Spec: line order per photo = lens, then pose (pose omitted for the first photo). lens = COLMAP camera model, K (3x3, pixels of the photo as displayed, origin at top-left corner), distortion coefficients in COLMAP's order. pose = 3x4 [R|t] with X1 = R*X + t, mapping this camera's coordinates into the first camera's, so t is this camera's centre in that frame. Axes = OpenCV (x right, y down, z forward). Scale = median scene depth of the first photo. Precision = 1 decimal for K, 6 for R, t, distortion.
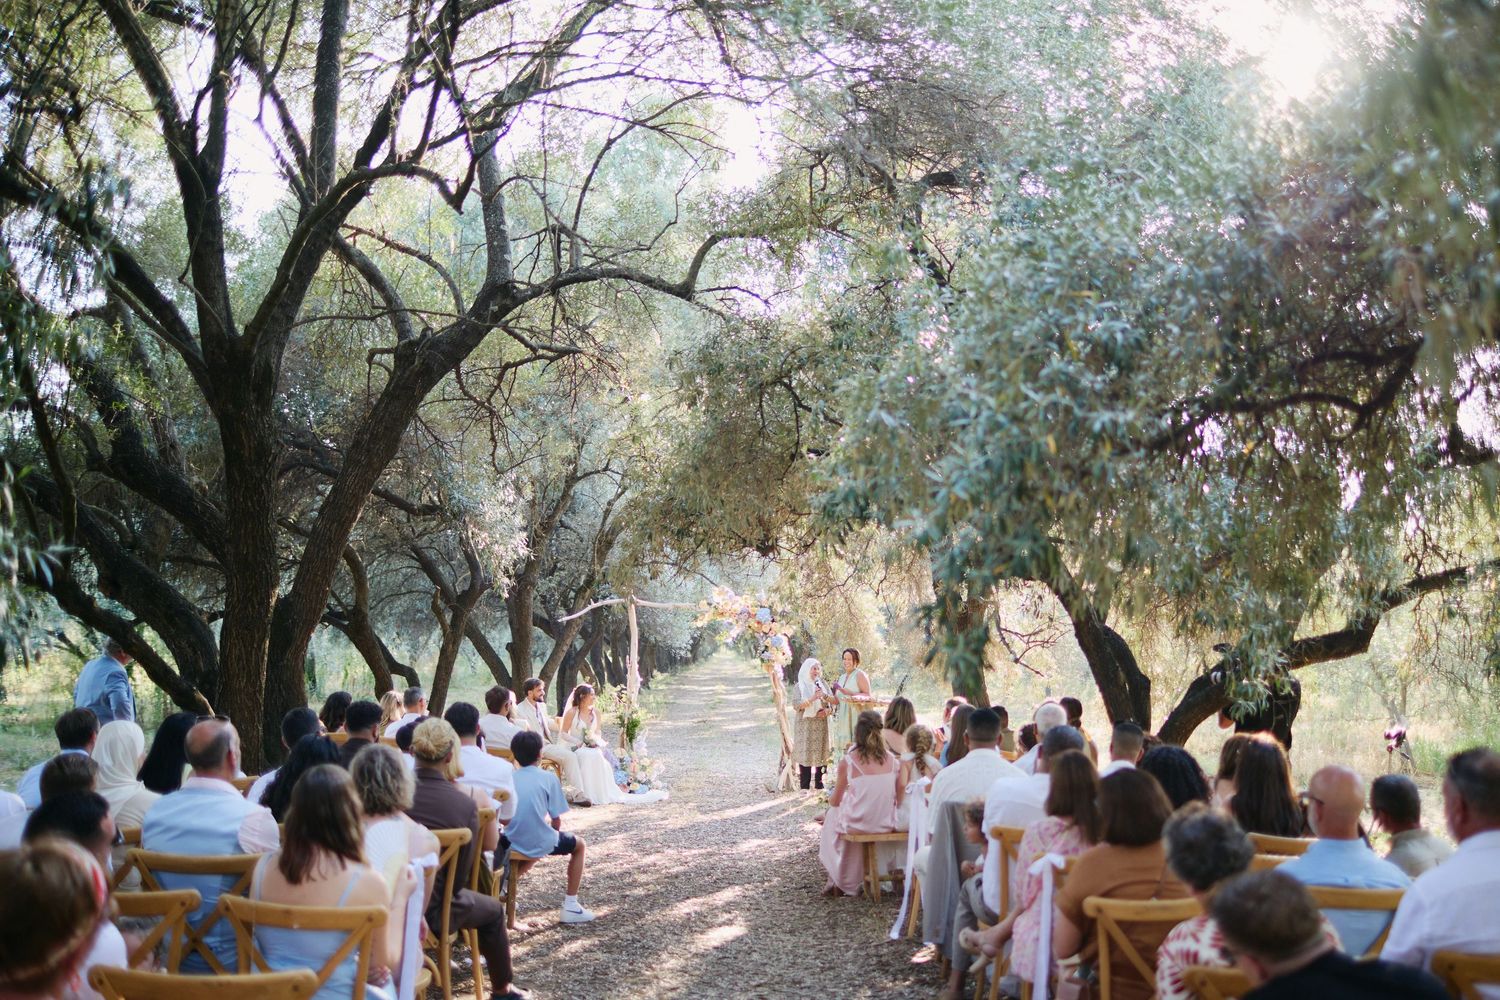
lens RADIAL K [[1439.9, 0, 748.6], [0, 1439.9, 504.3], [0, 0, 1]] dist [-0.057423, 0.000000]
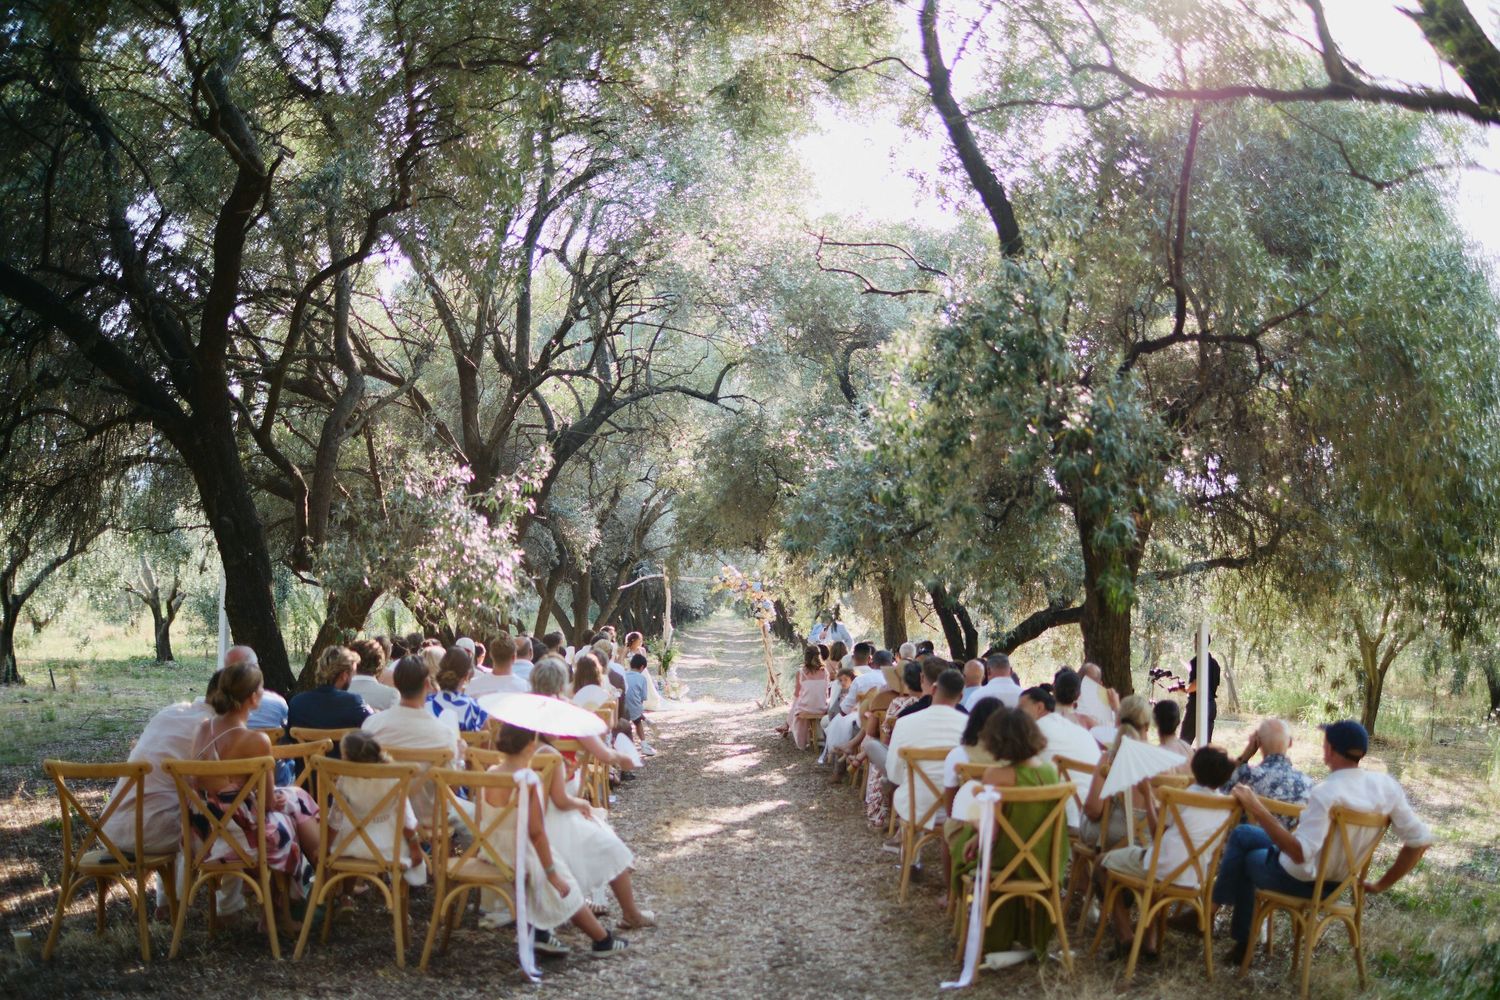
lens RADIAL K [[1439.9, 0, 750.7], [0, 1439.9, 496.8], [0, 0, 1]] dist [-0.057423, 0.000000]
pose [[0.999857, 0.016748, 0.002368, -0.001324], [-0.016798, 0.999602, 0.022682, -0.070193], [-0.001987, -0.022719, 0.999740, -0.675972]]
